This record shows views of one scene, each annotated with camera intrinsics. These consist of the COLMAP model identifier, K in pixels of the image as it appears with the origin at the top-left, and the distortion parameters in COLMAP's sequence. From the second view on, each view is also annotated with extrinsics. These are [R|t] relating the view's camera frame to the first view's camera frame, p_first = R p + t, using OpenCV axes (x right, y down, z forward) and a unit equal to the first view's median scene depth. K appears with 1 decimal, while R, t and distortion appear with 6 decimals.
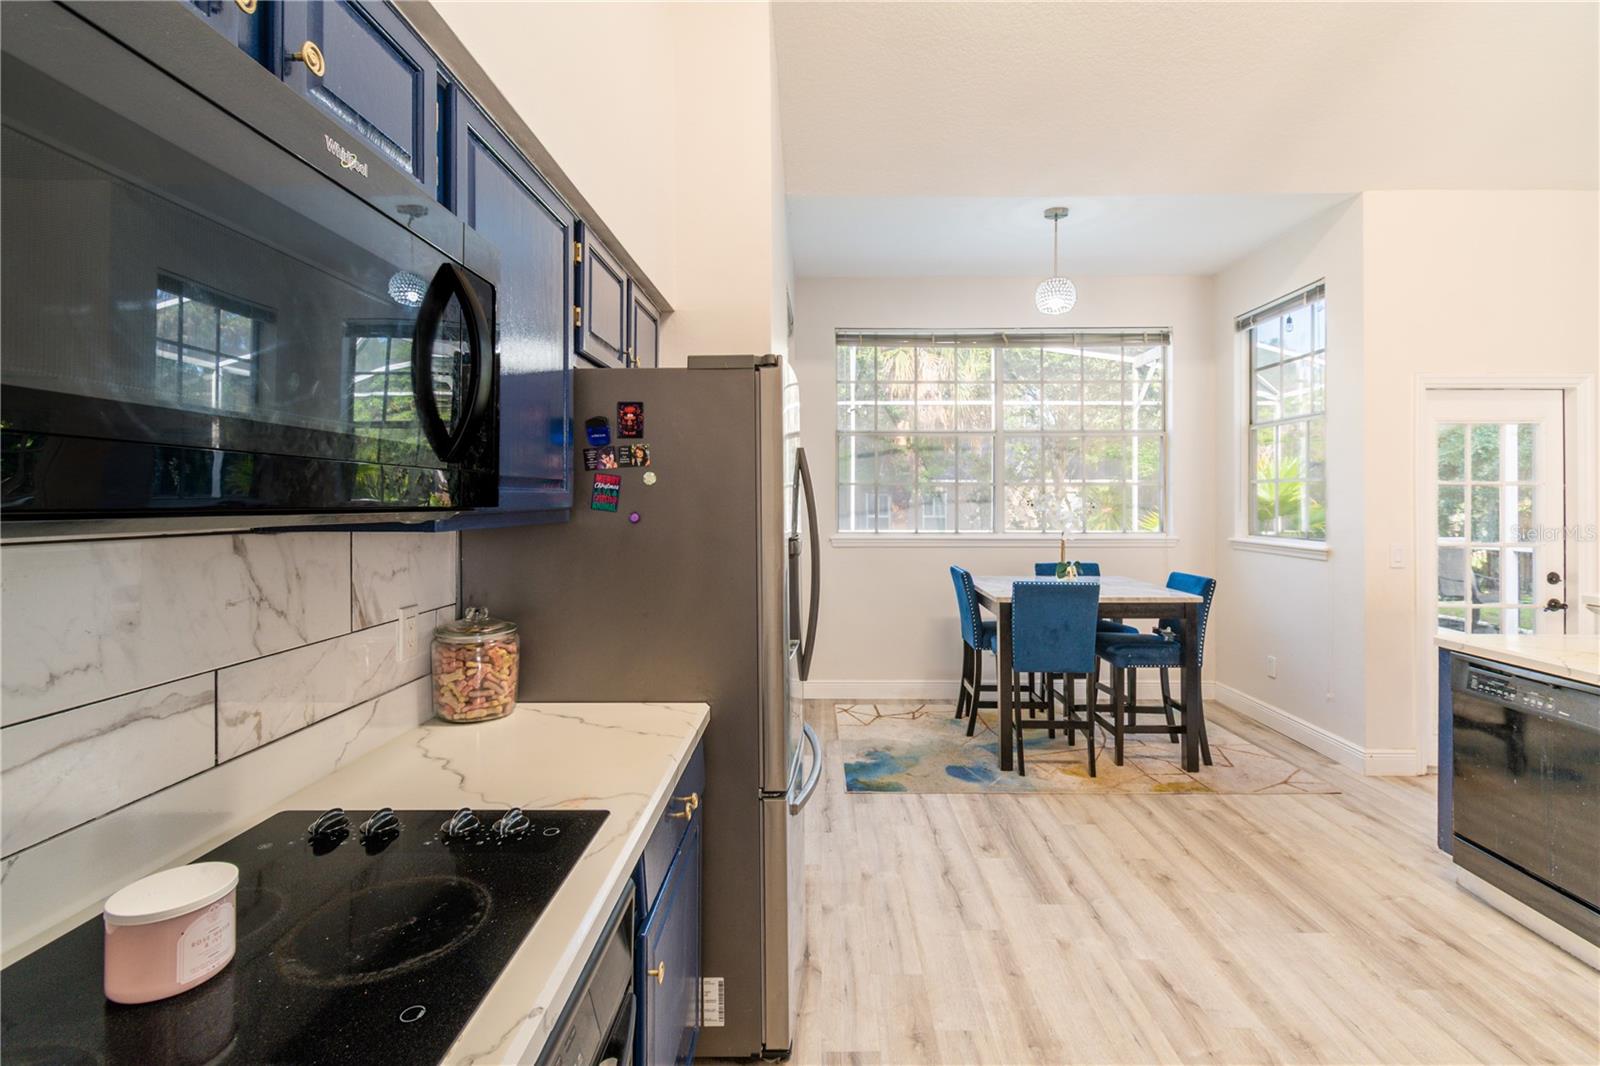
lens RADIAL K [[720.4, 0, 799.8], [0, 720.4, 500.5], [0, 0, 1]] dist [-0.000272, -0.000227]
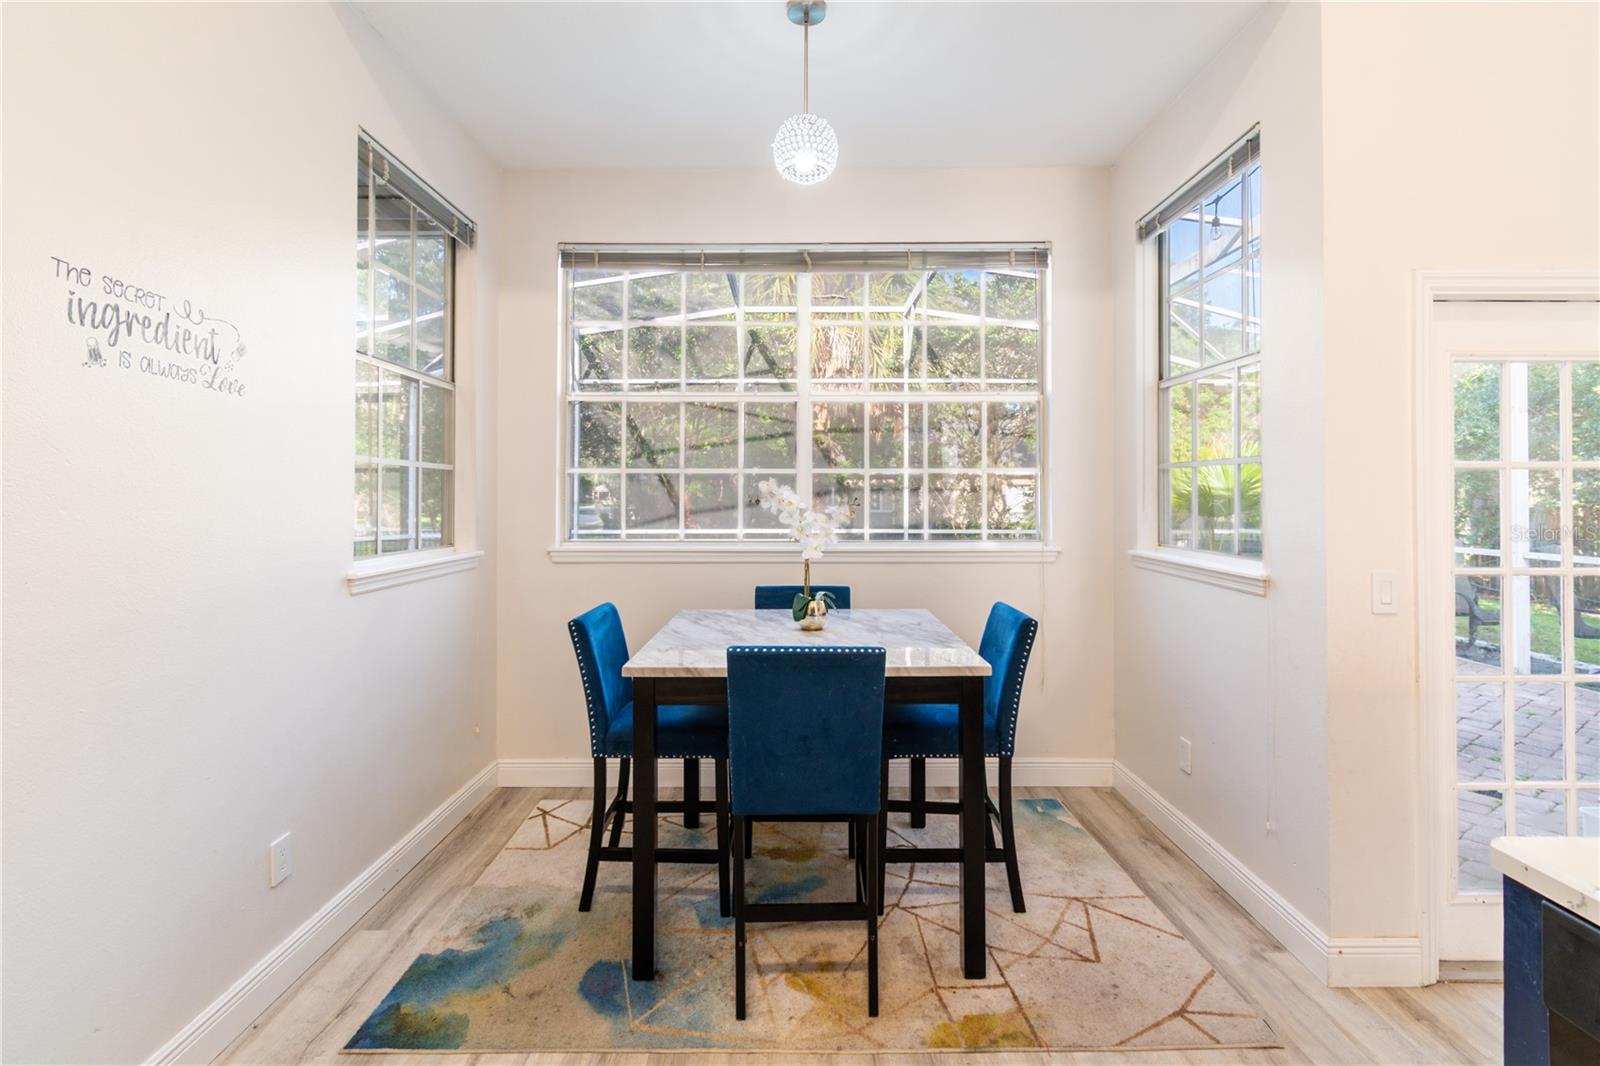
lens RADIAL K [[702.0, 0, 794.9], [0, 702.0, 487.8], [0, 0, 1]] dist [-0.001240, -0.000183]
pose [[0.999990, 0.000164, 0.004396, 0.345089], [-0.000129, 0.999968, -0.007949, -0.000617], [-0.004398, 0.007948, 0.999959, 0.426664]]
